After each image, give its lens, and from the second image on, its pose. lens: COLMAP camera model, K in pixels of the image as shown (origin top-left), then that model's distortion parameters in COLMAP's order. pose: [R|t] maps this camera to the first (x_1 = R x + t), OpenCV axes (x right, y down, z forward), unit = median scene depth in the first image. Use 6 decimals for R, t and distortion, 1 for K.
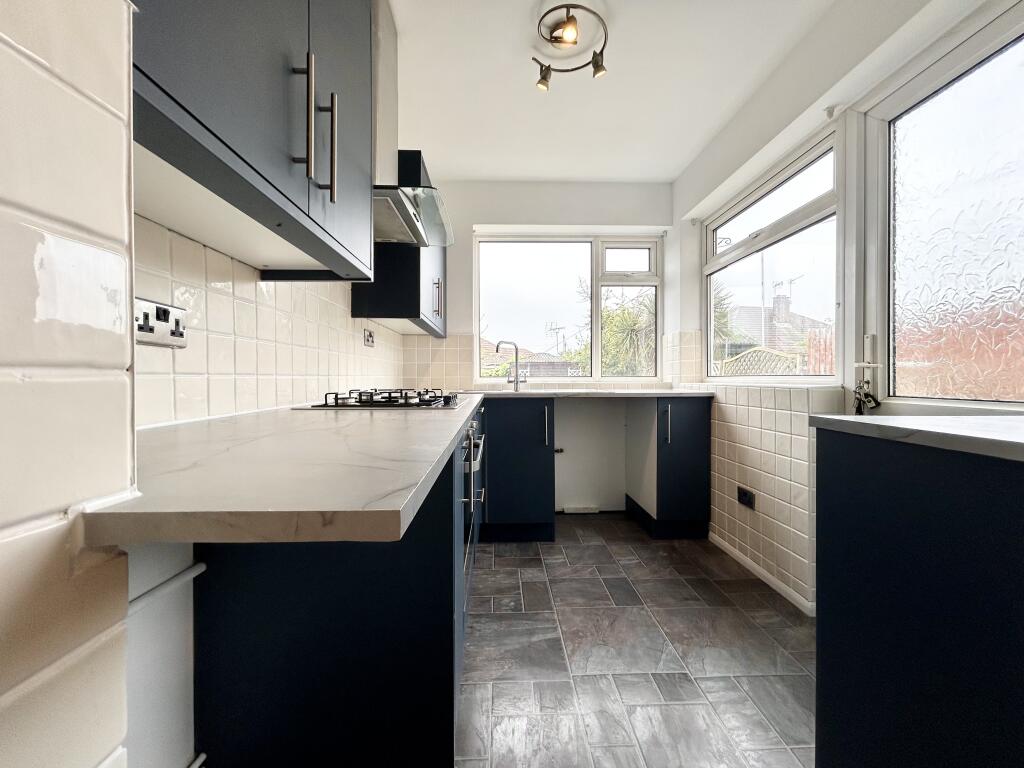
lens RADIAL K [[412.2, 0, 513.4], [0, 412.2, 383.8], [0, 0, 1]] dist [-0.001286, -0.000608]
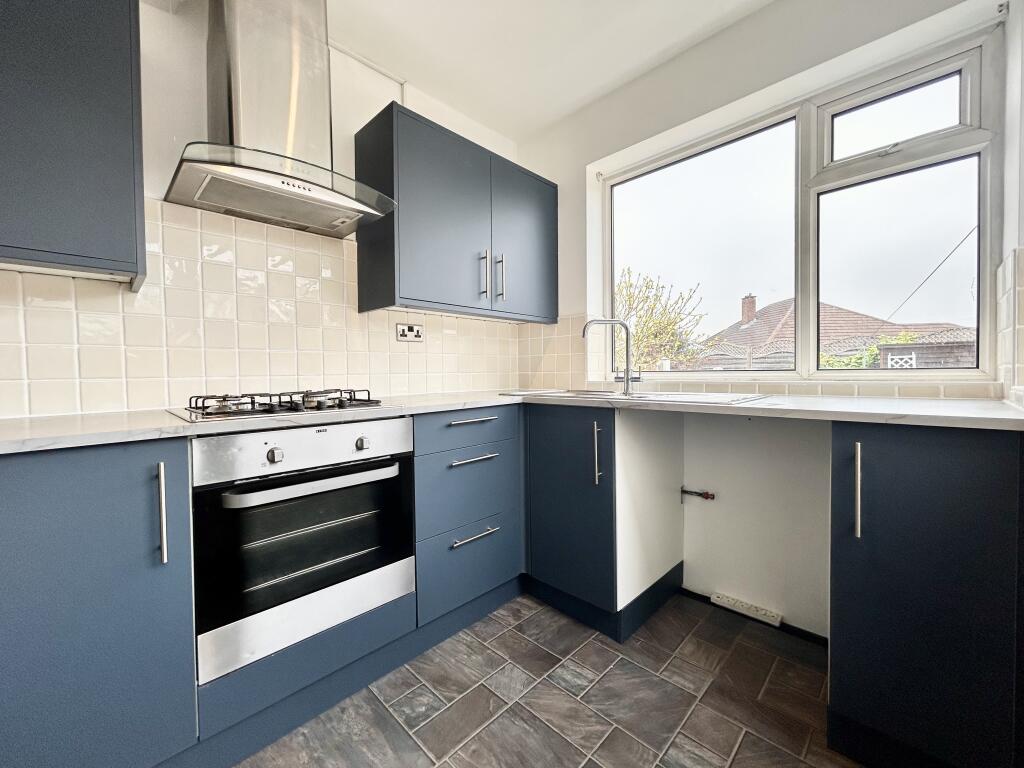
lens RADIAL K [[412.2, 0, 511.6], [0, 412.2, 384.3], [0, 0, 1]] dist [-0.001286, -0.000608]
pose [[0.685091, 0.015971, -0.728283, 0.443011], [0.000544, 0.999748, 0.022436, -0.015220], [0.728457, -0.015767, 0.684910, 0.490703]]
